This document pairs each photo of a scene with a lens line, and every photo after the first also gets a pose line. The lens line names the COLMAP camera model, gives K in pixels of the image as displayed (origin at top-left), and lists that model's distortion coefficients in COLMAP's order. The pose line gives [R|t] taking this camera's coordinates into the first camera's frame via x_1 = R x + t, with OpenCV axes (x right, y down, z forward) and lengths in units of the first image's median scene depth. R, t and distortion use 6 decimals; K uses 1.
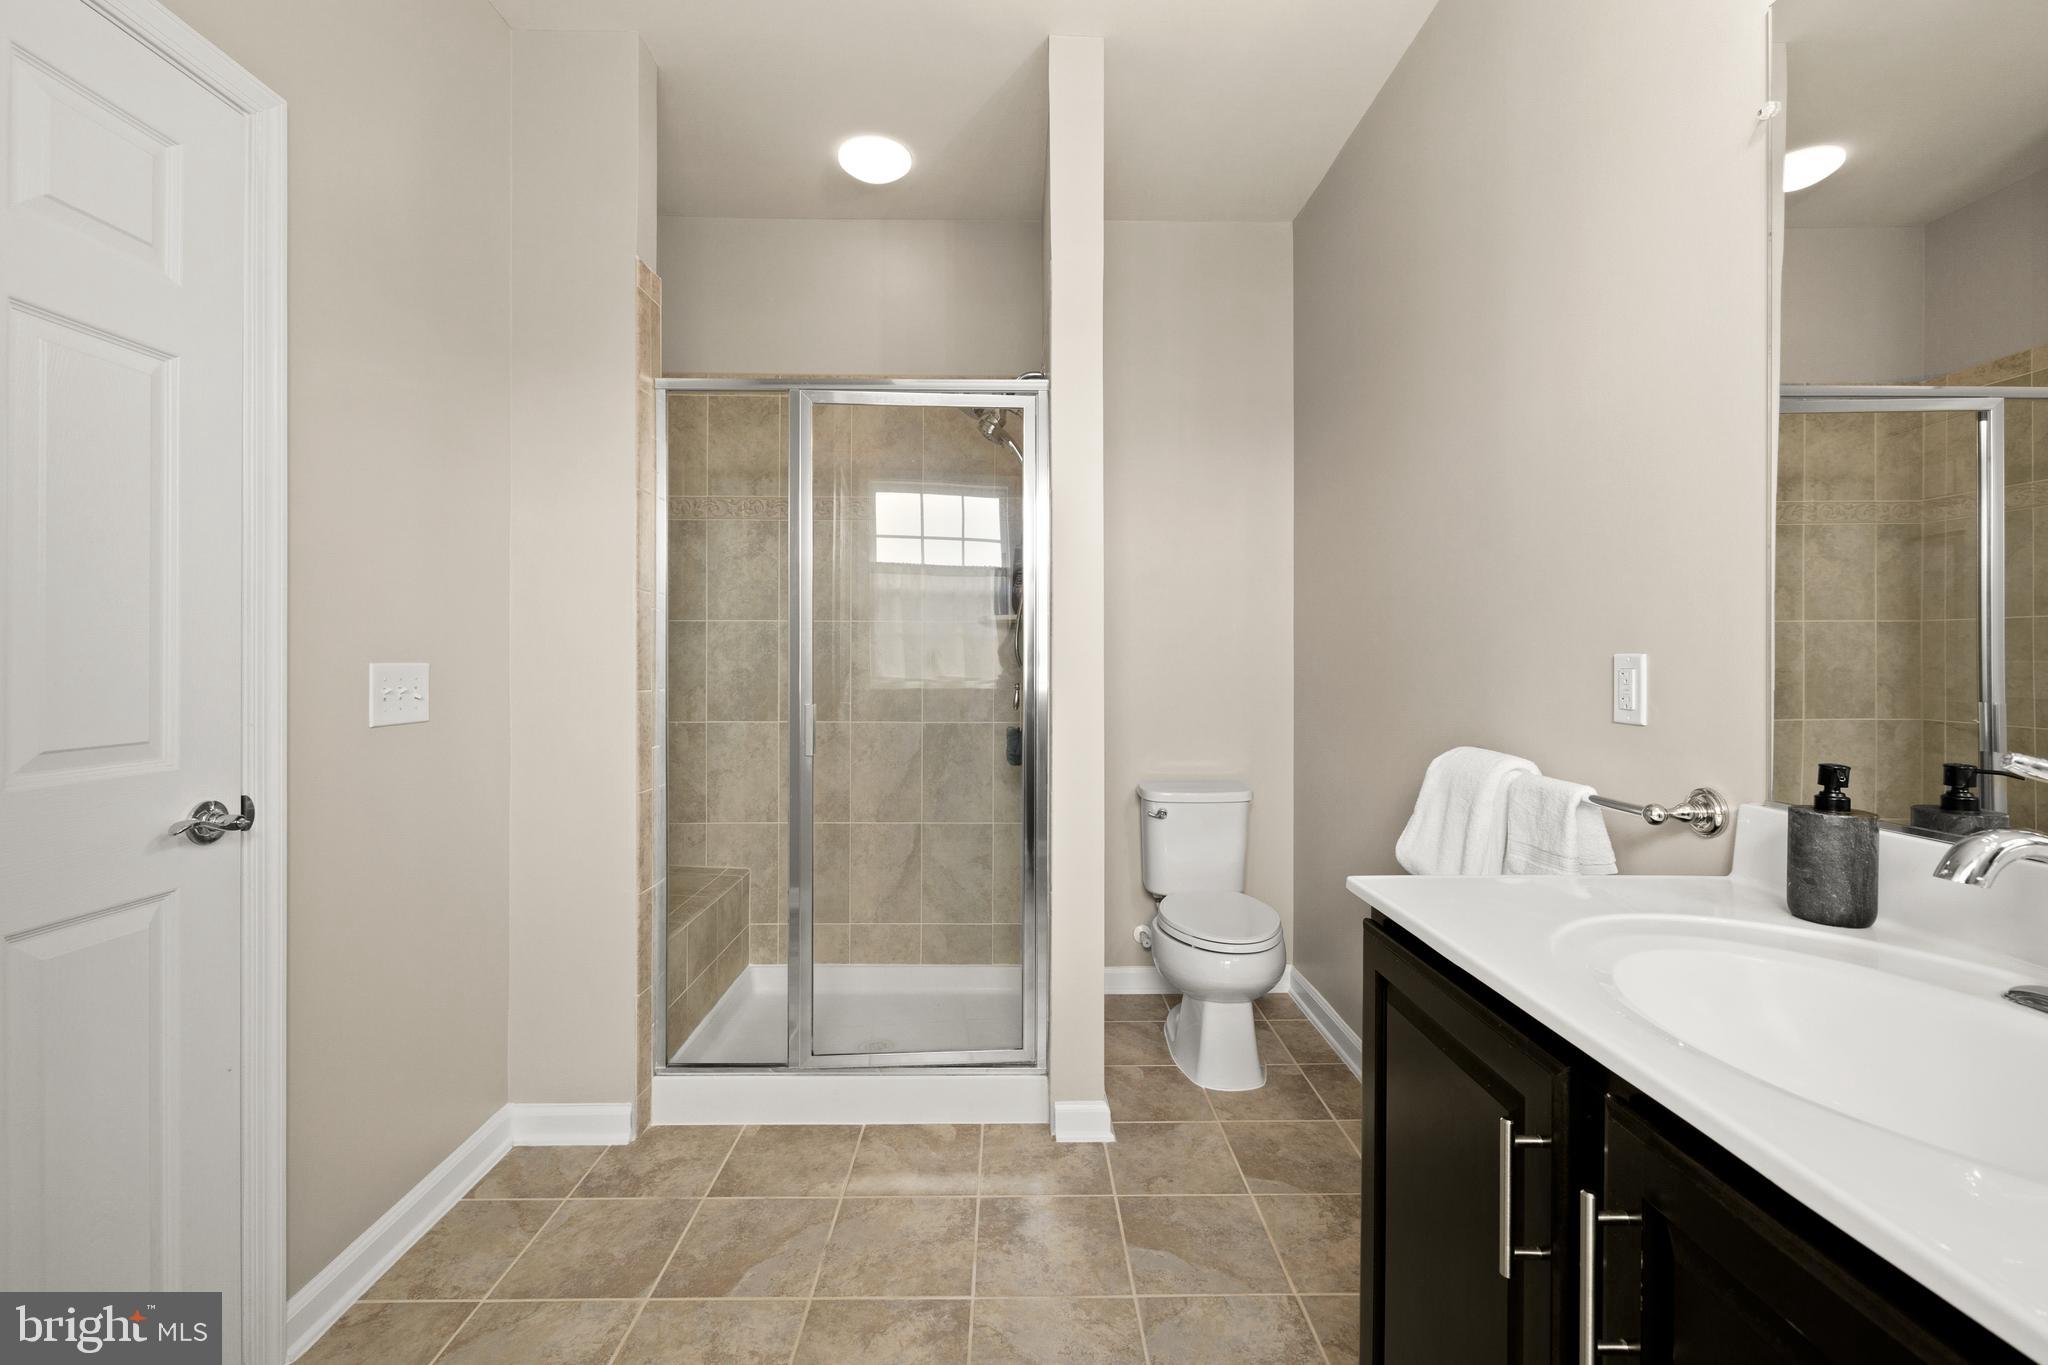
lens RADIAL K [[883.9, 0, 1021.9], [0, 883.9, 684.1], [0, 0, 1]] dist [0.004098, -0.000744]
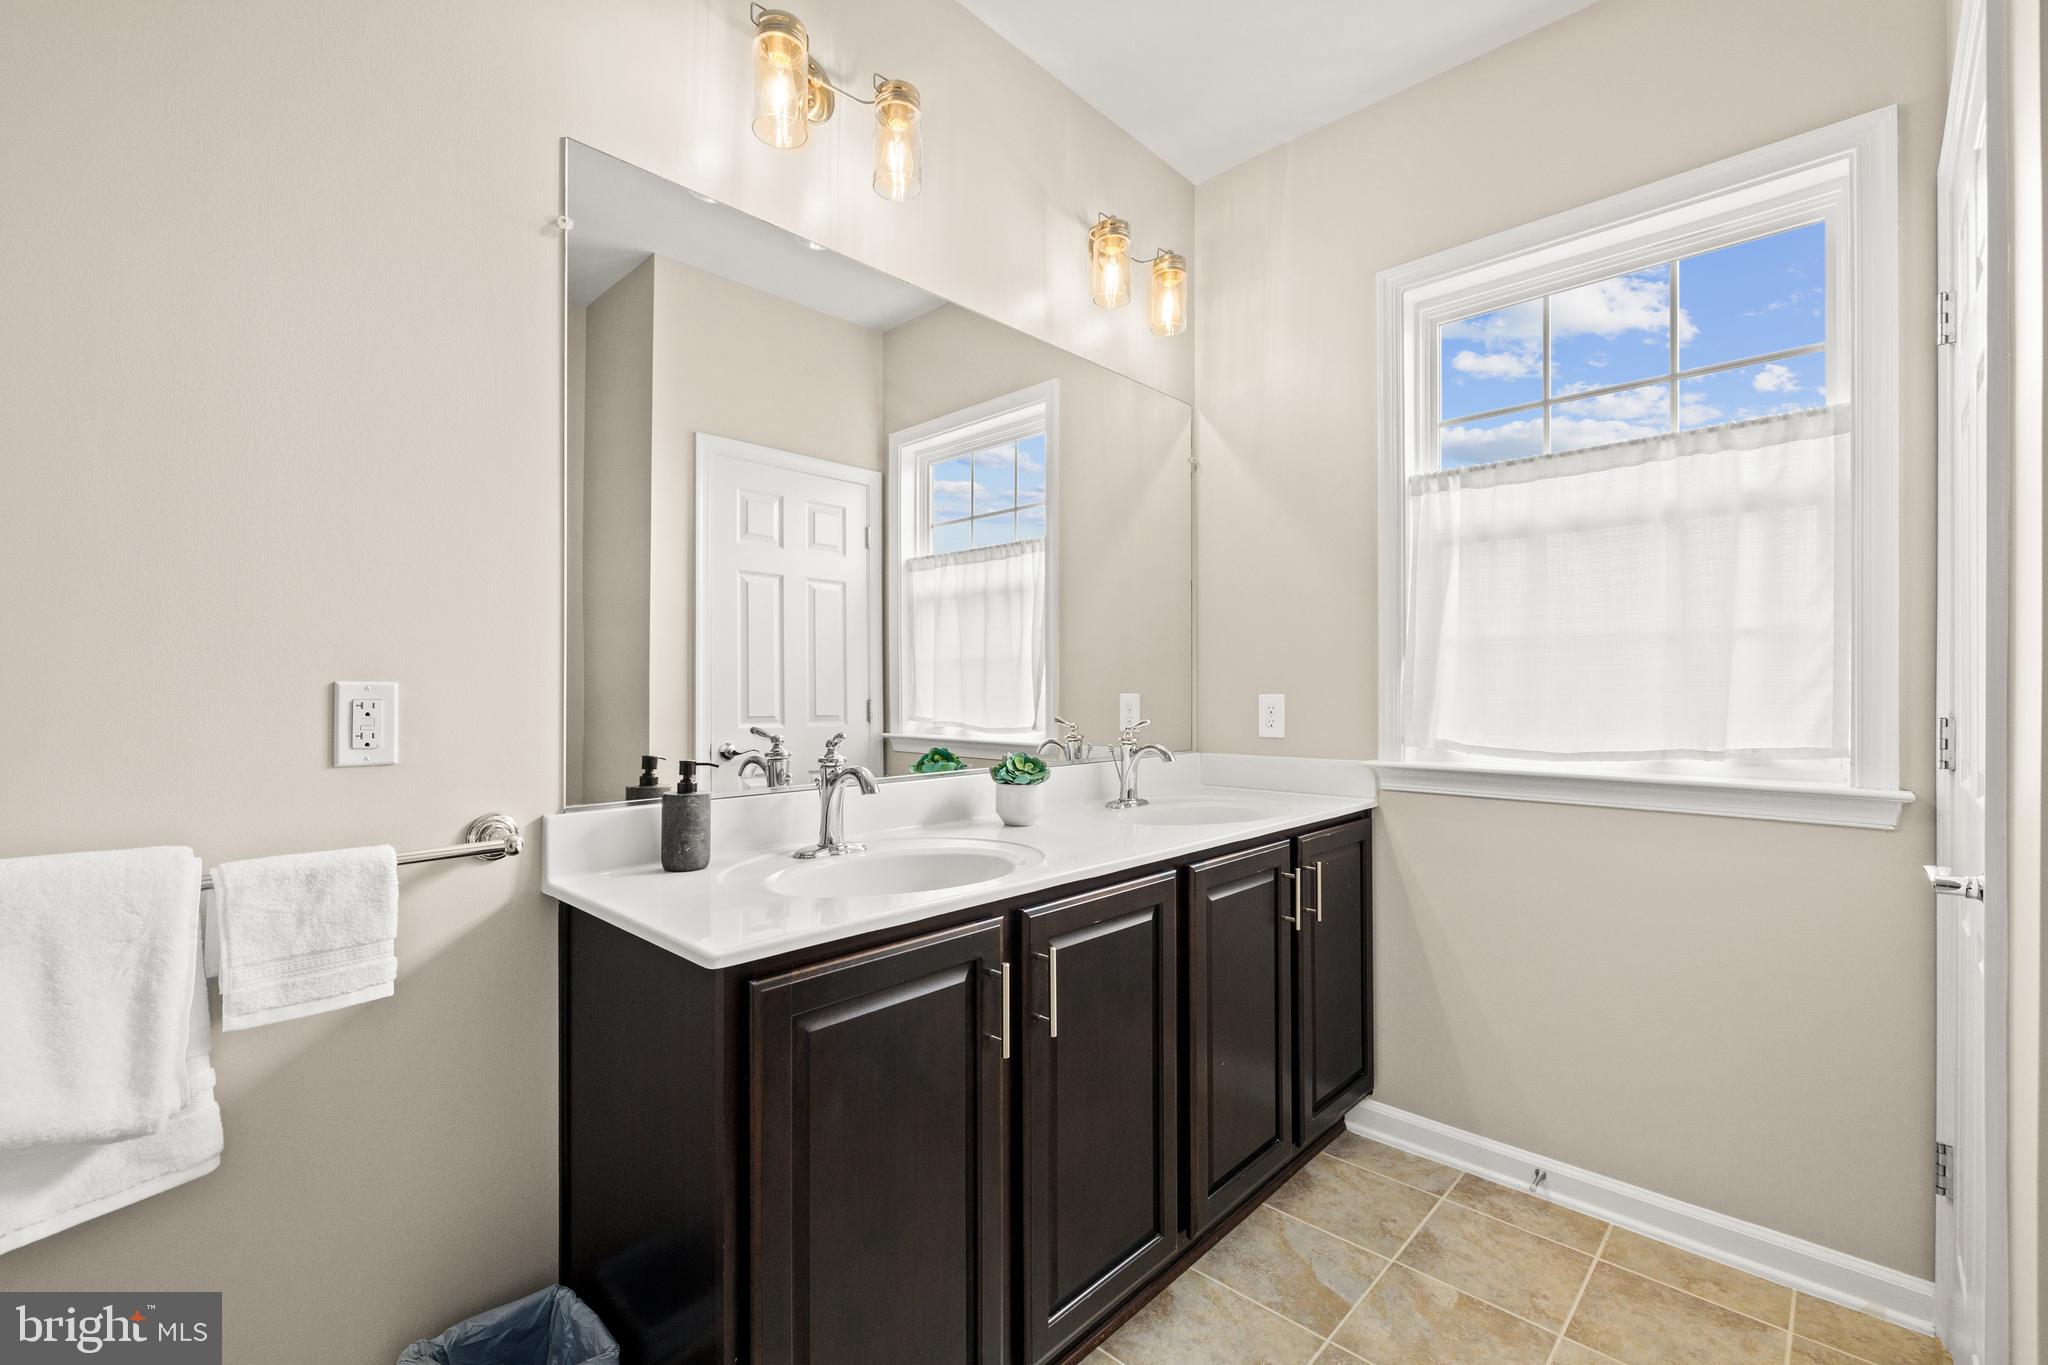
lens RADIAL K [[883.9, 0, 1024.8], [0, 883.9, 689.3], [0, 0, 1]] dist [0.004098, -0.000744]
pose [[-0.706604, 0.001074, 0.707608, -0.322315], [-0.000029, 0.999999, -0.001546, -0.024621], [-0.707609, -0.001113, -0.706603, 1.124397]]
